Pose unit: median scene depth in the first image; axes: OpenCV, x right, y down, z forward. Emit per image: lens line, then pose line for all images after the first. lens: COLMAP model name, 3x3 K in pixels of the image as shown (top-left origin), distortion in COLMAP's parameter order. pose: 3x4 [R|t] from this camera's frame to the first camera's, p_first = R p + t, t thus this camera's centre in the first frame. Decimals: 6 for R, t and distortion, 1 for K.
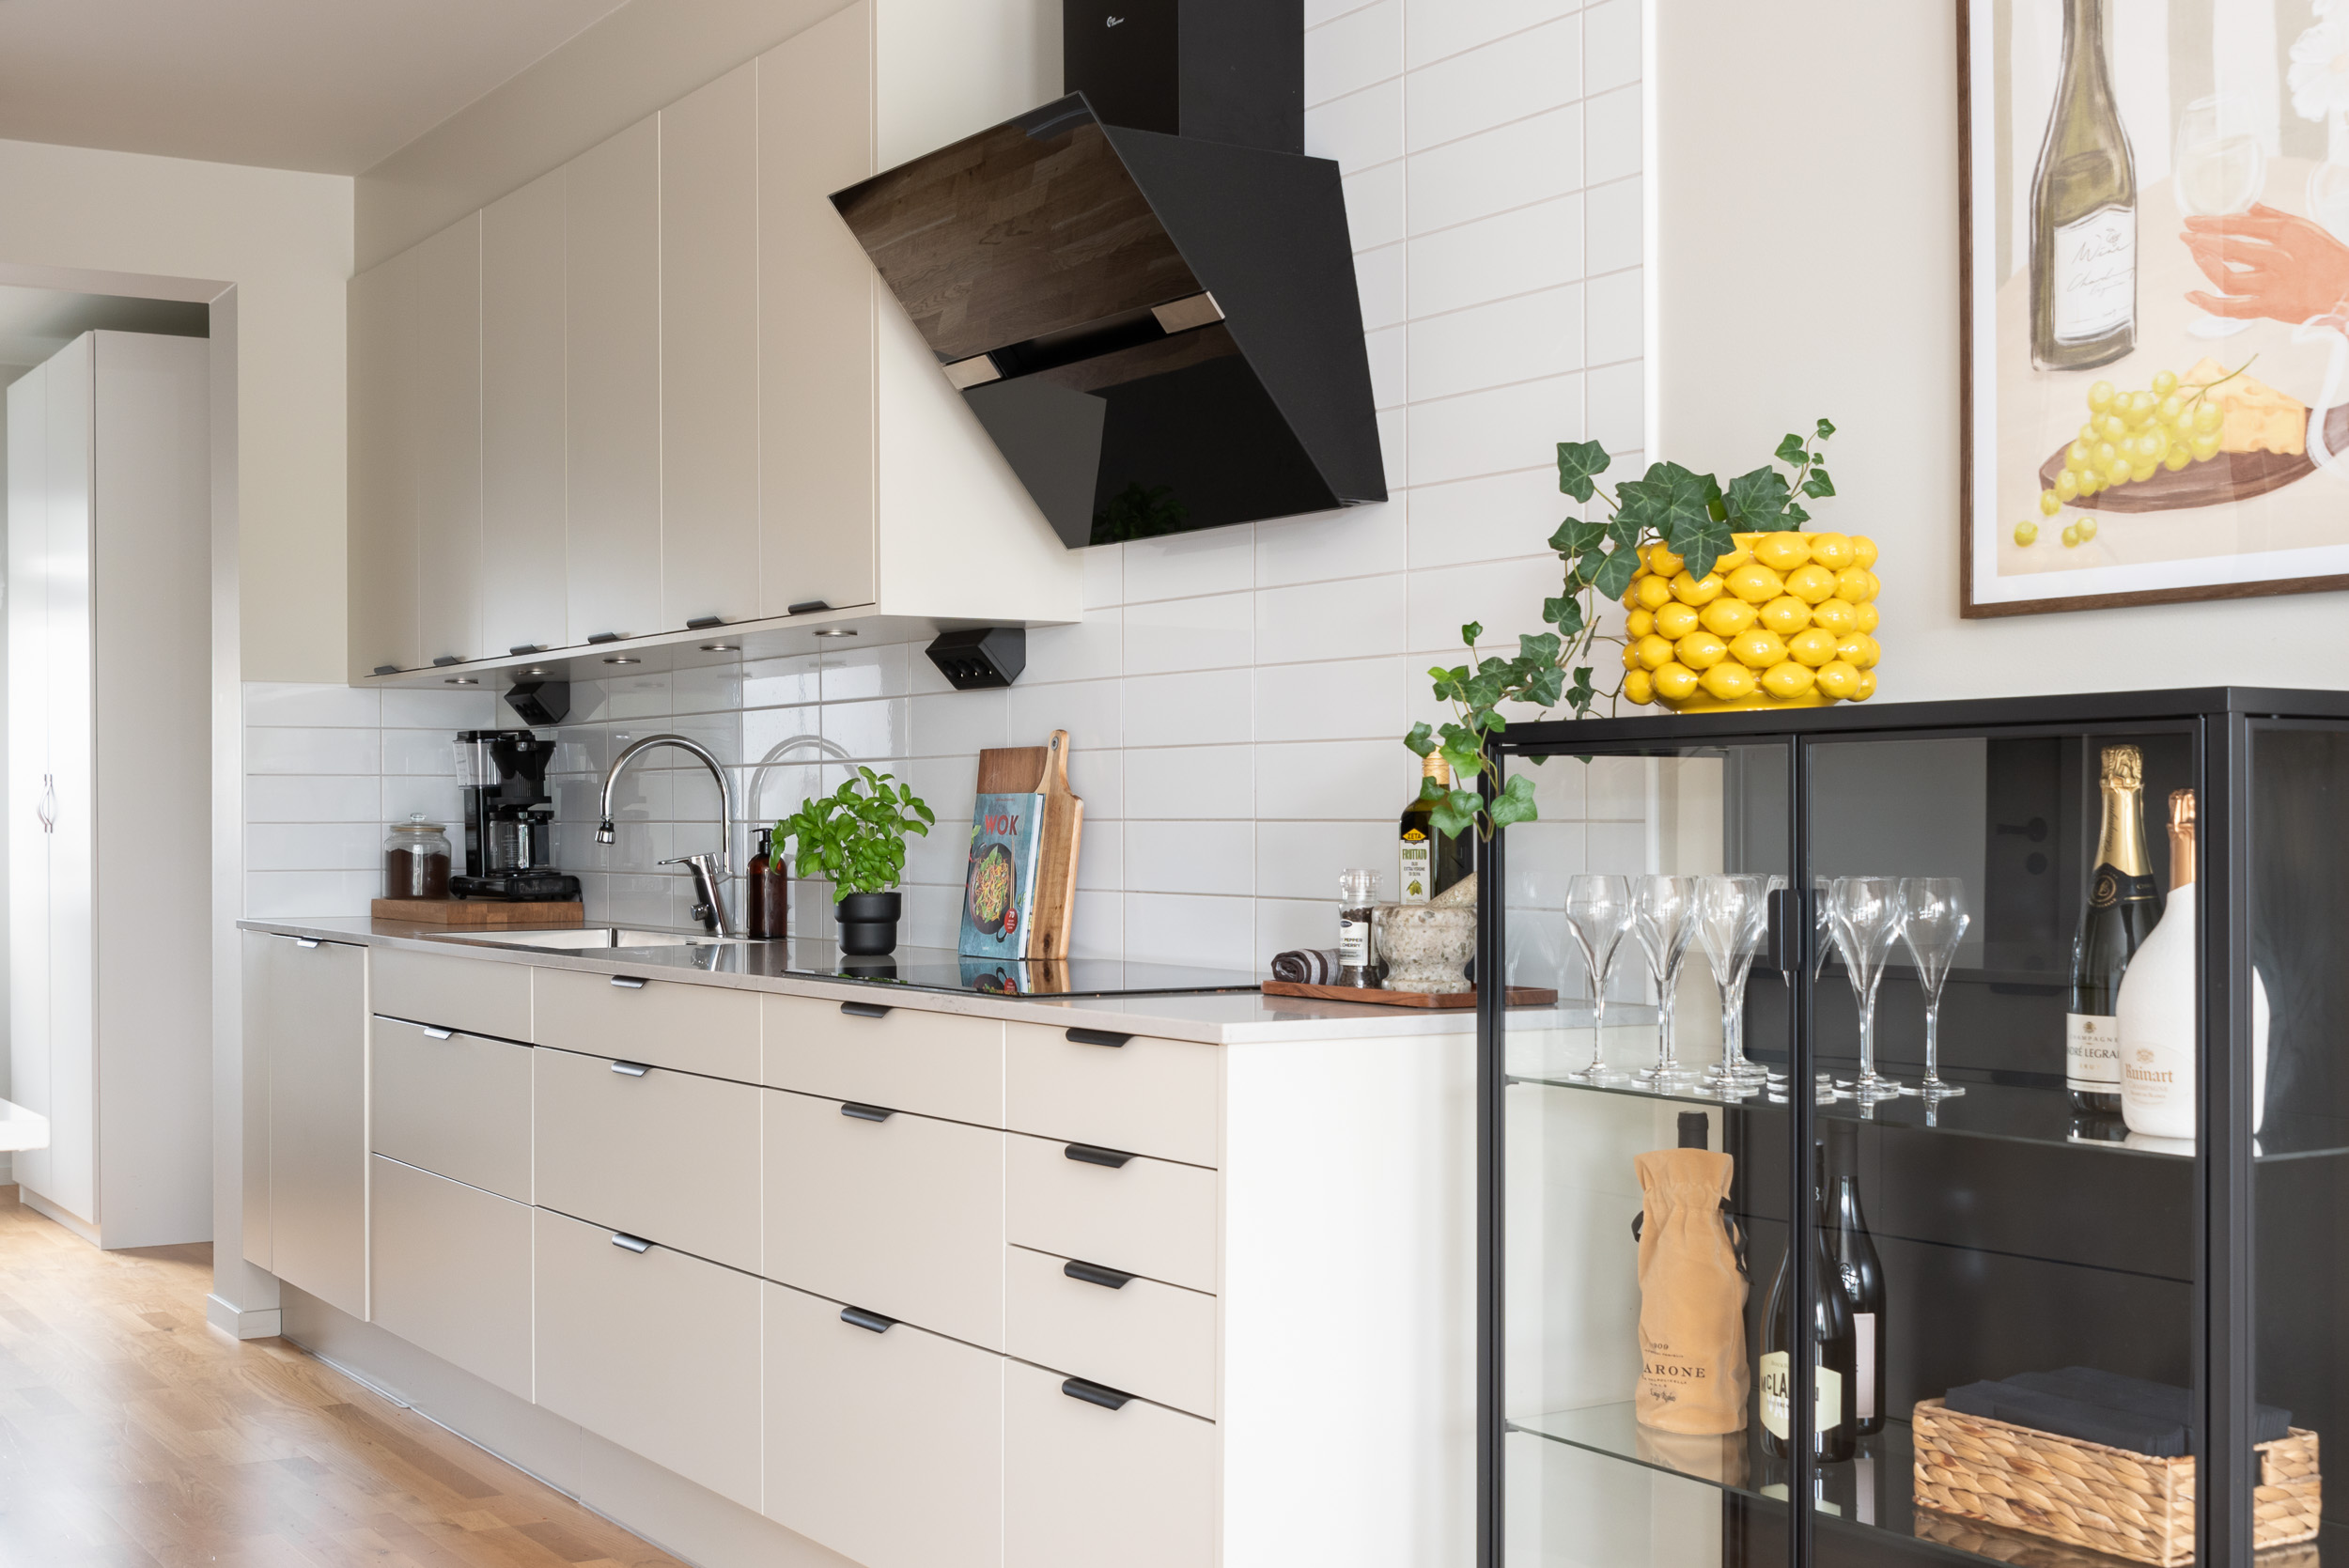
lens RADIAL K [[2706.2, 0, 780.1], [0, 2706.2, 822.4], [0, 0, 1]] dist [-0.032071, 0.024553]
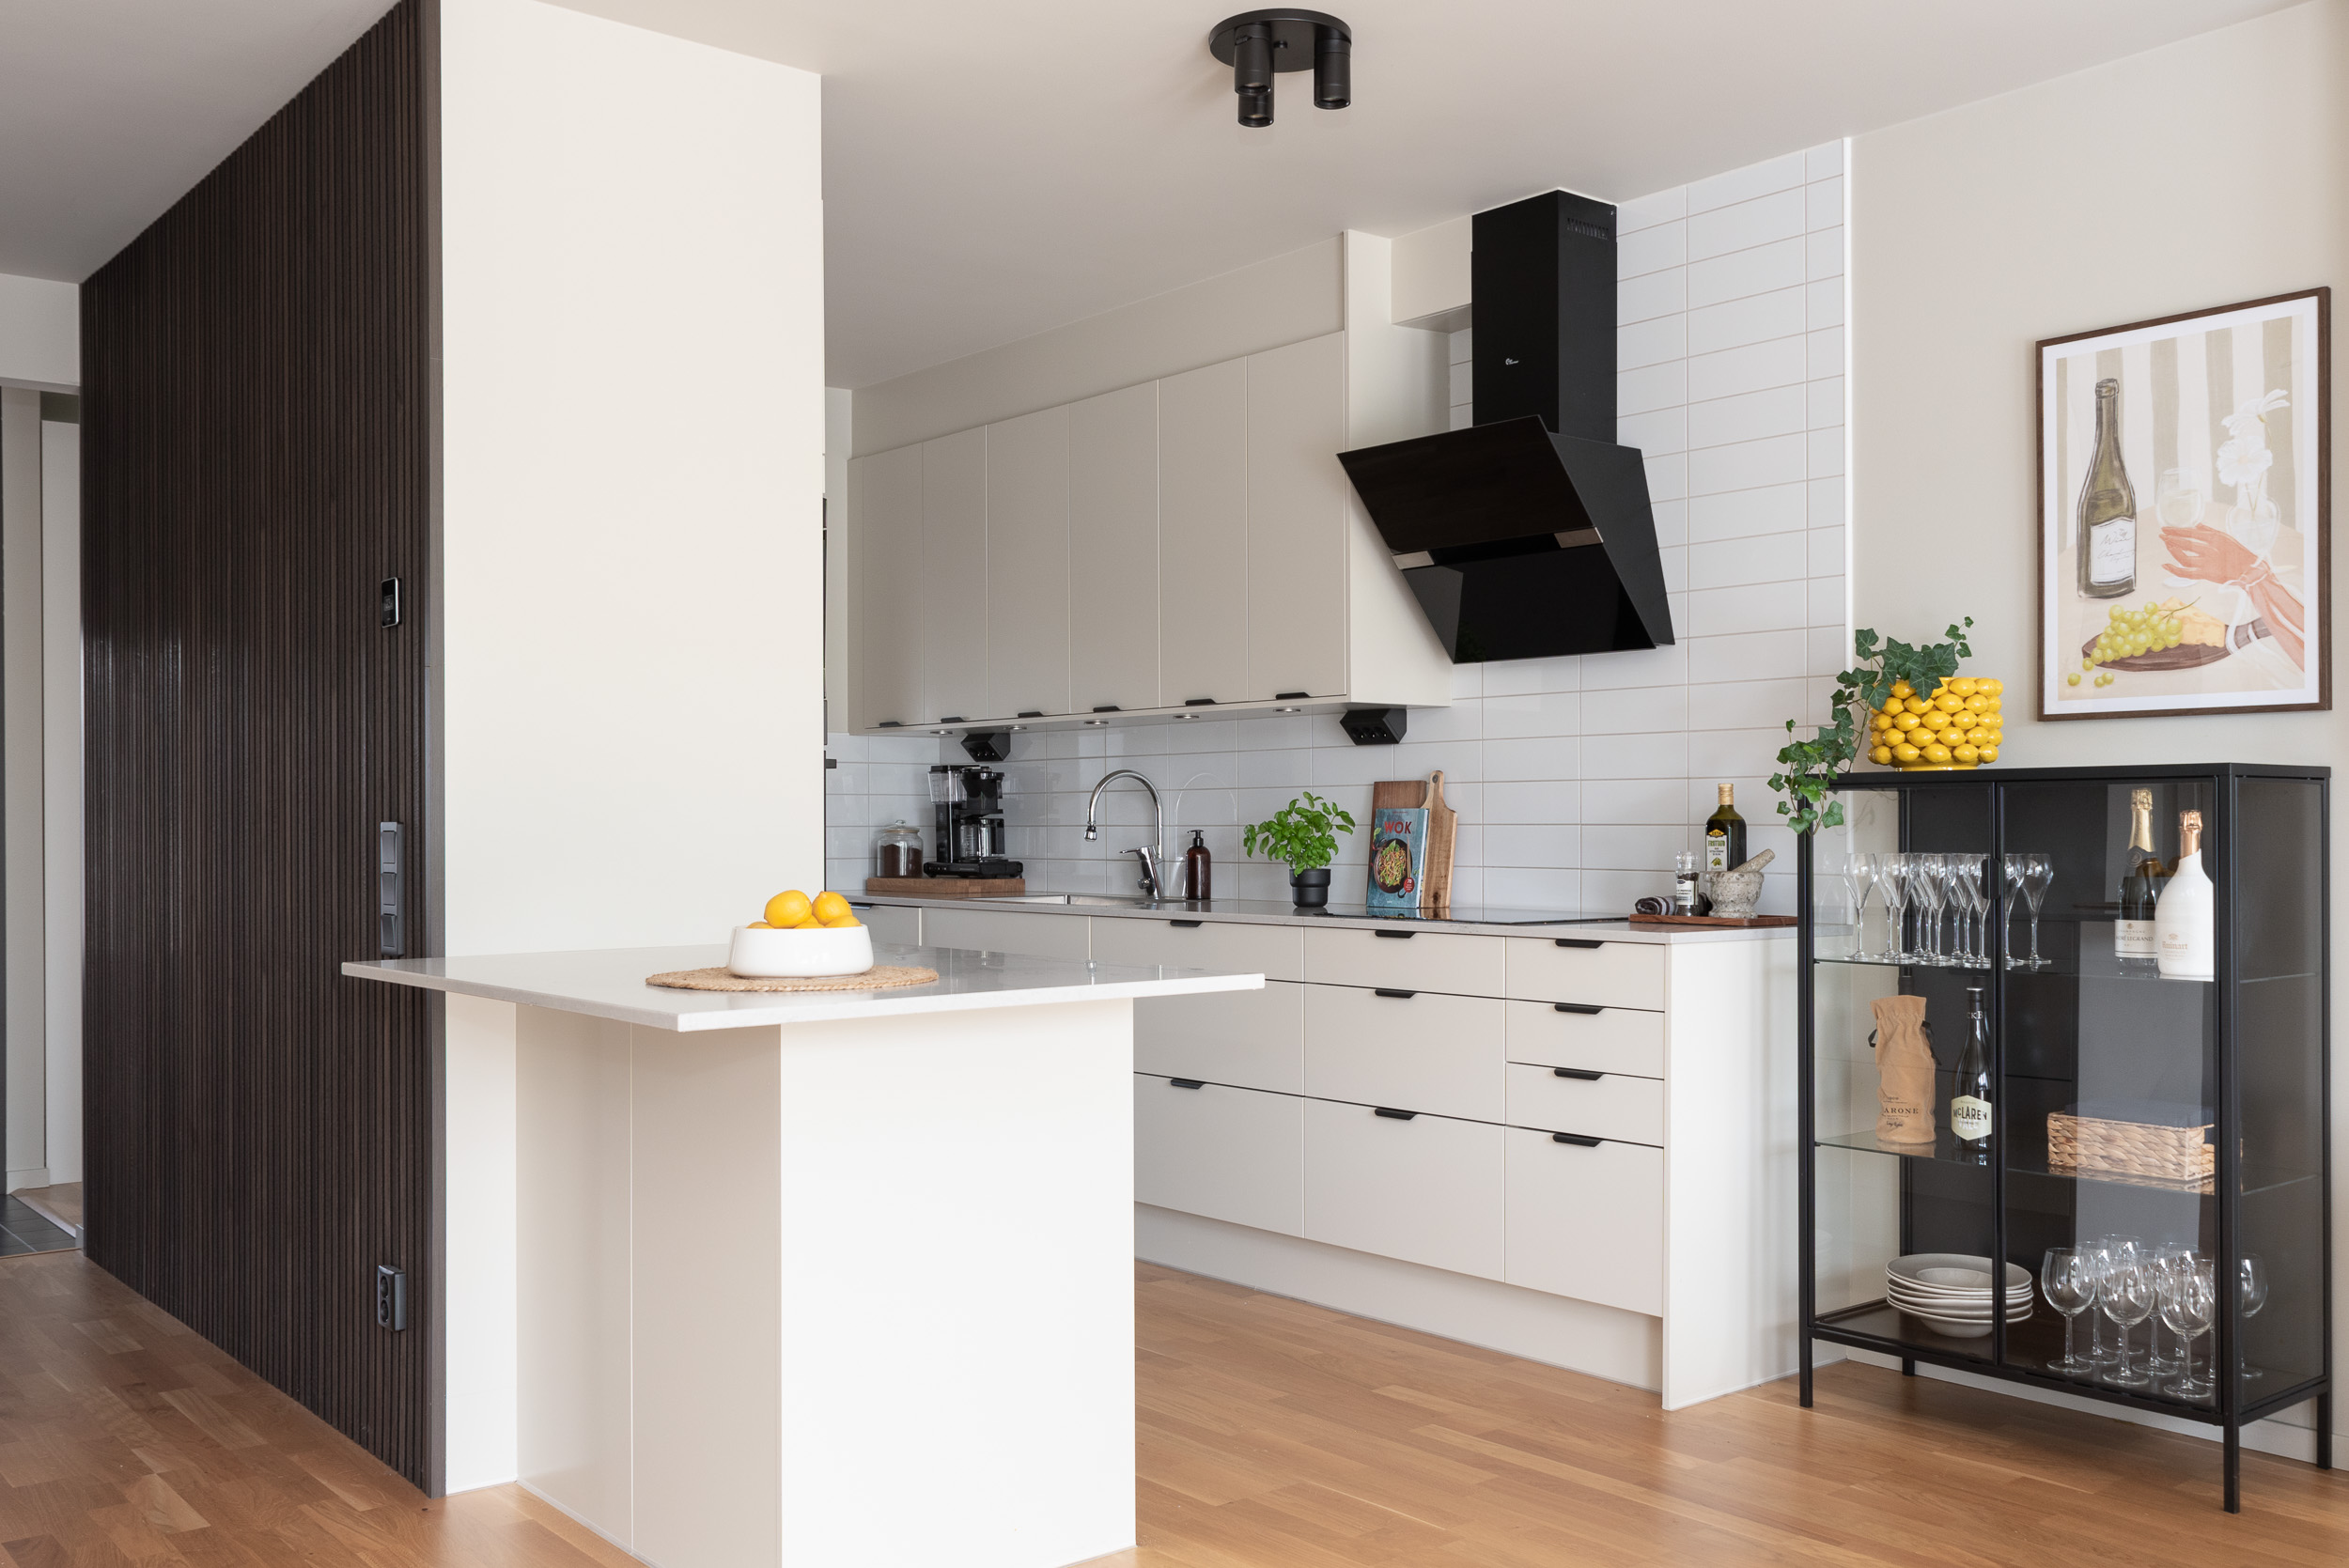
lens RADIAL K [[2106.2, 0, 1179.9], [0, 2106.2, 822.8], [0, 0, 1]] dist [-0.000729, 0.003120]
pose [[0.979504, -0.000668, 0.201423, -0.395752], [0.000955, 0.999999, -0.001327, -0.000521], [-0.201422, 0.001492, 0.979504, -0.307924]]
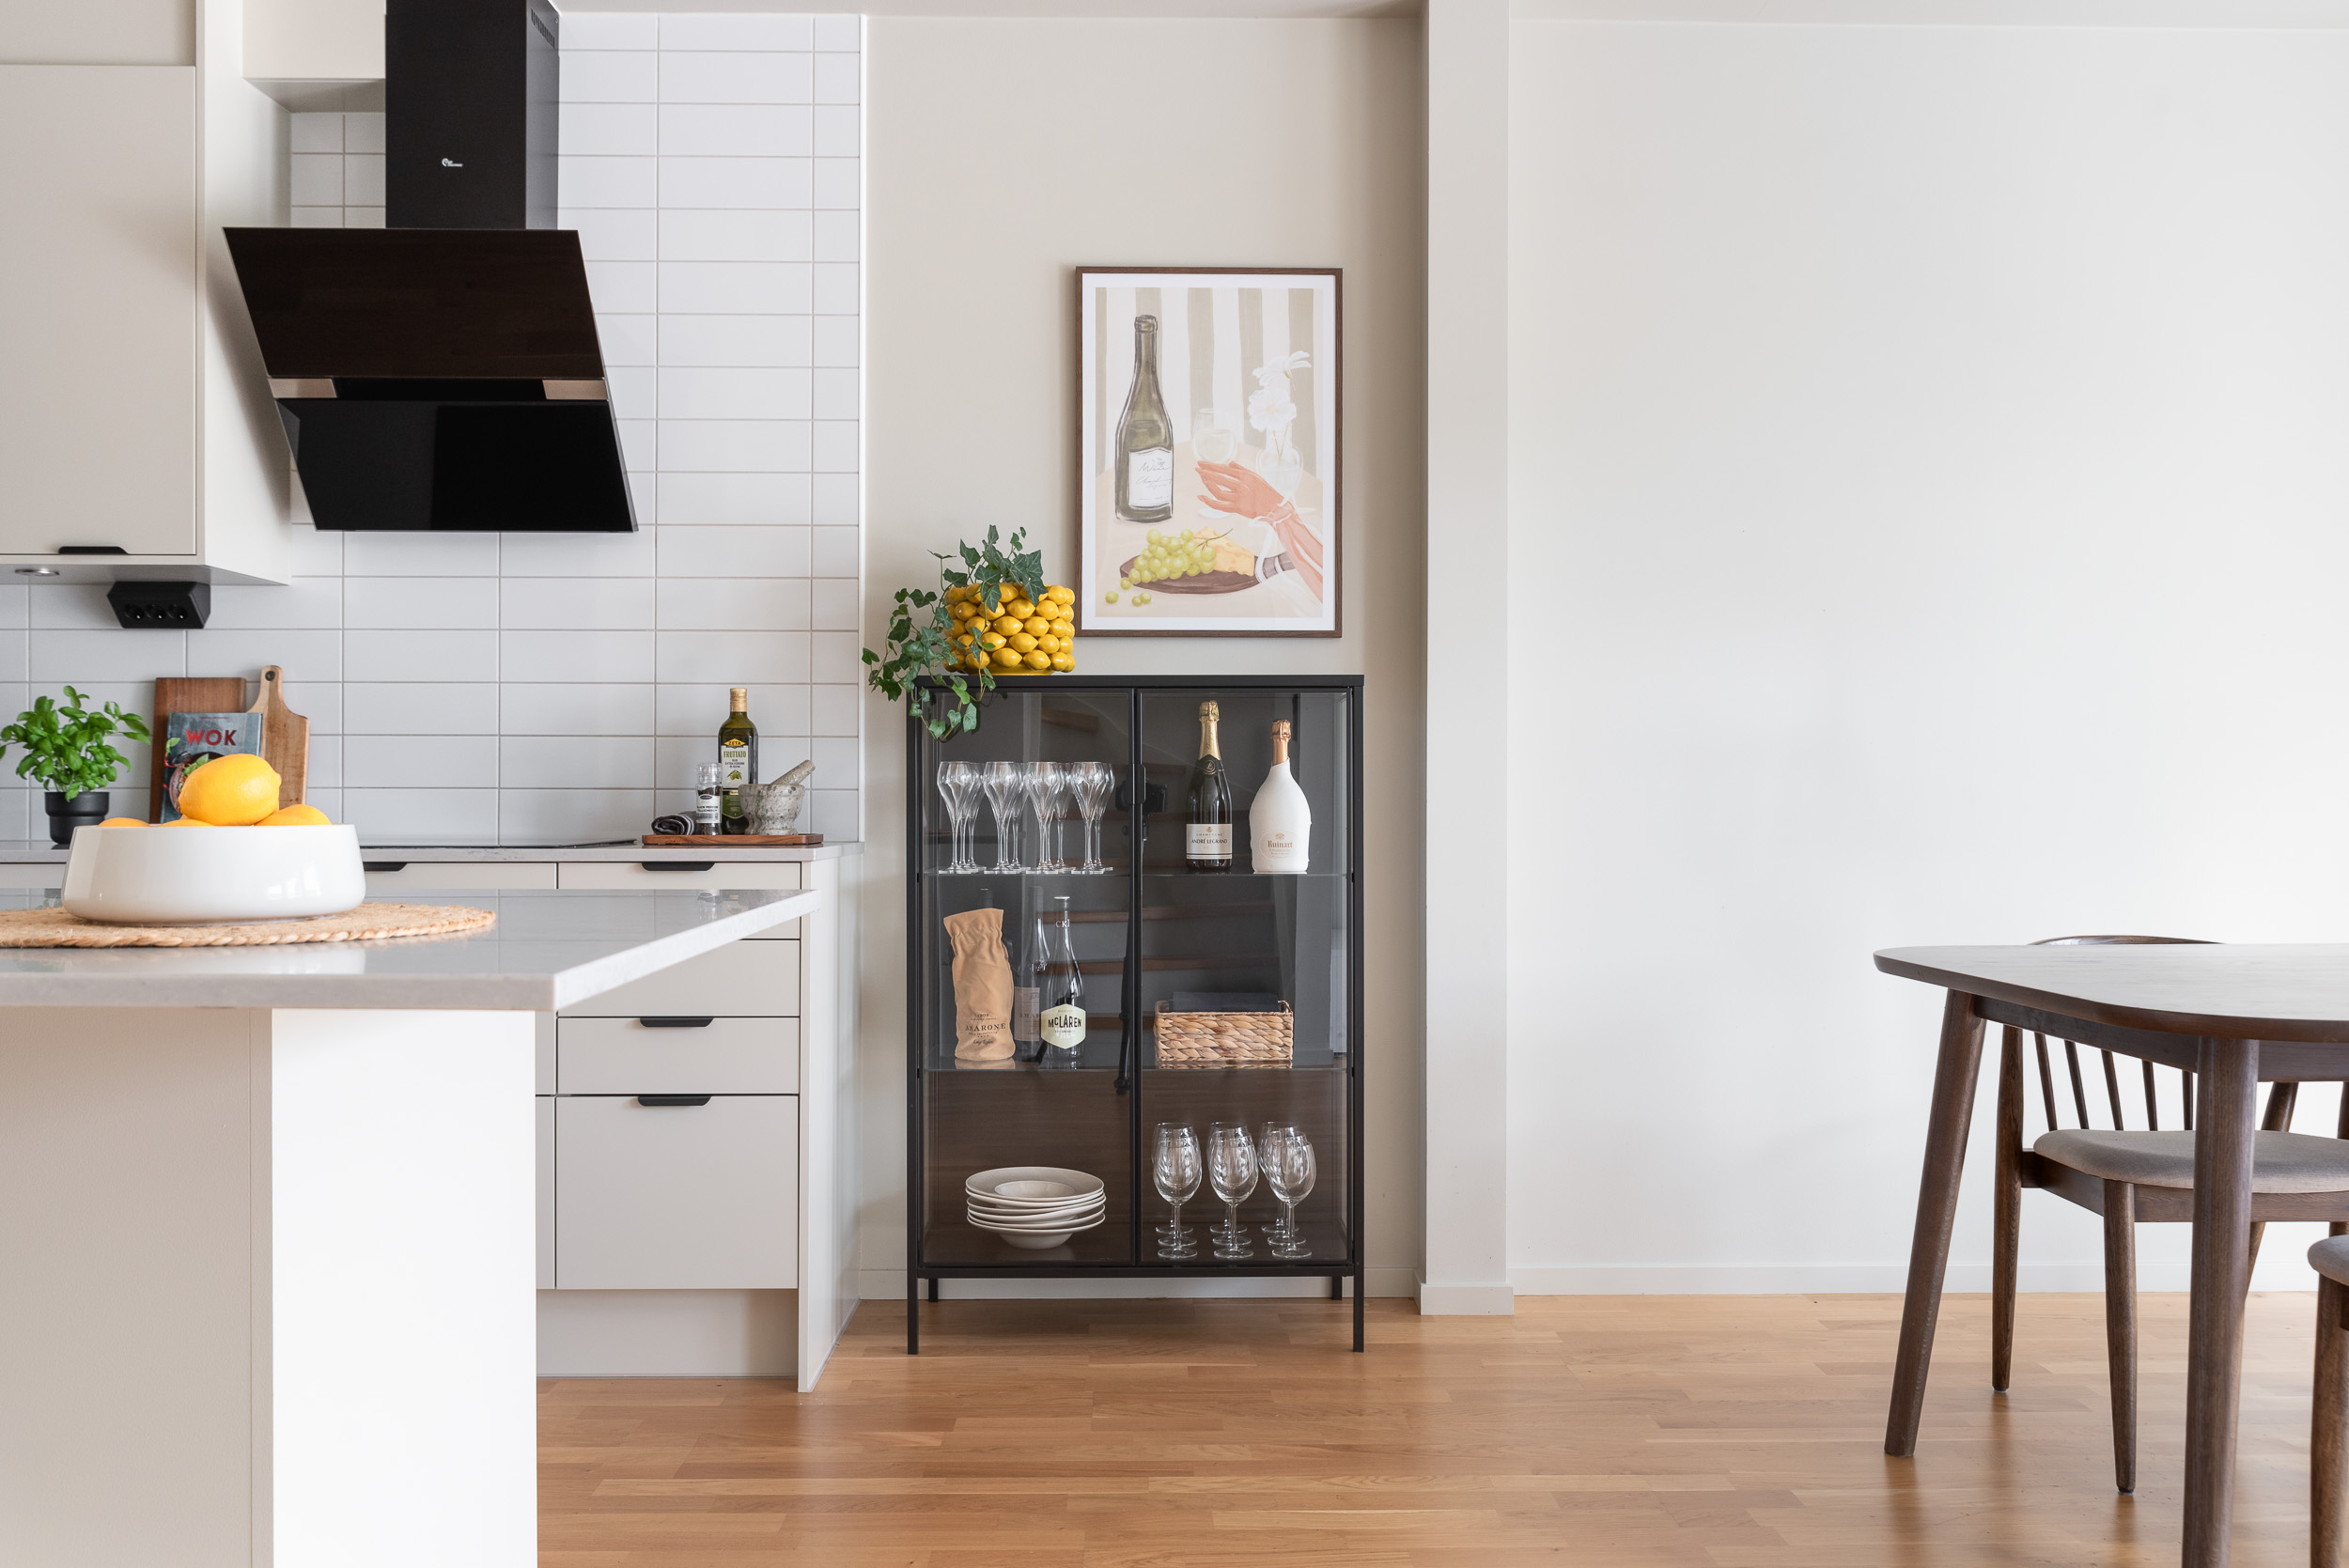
lens RADIAL K [[1942.9, 0, 1174.2], [0, 1942.9, 793.8], [0, 0, 1]] dist [-0.019385, 0.003706]
pose [[0.442742, 0.002957, 0.896644, -0.681848], [-0.001030, 0.999996, -0.002789, 0.037802], [-0.896648, 0.000311, 0.442743, 0.240832]]
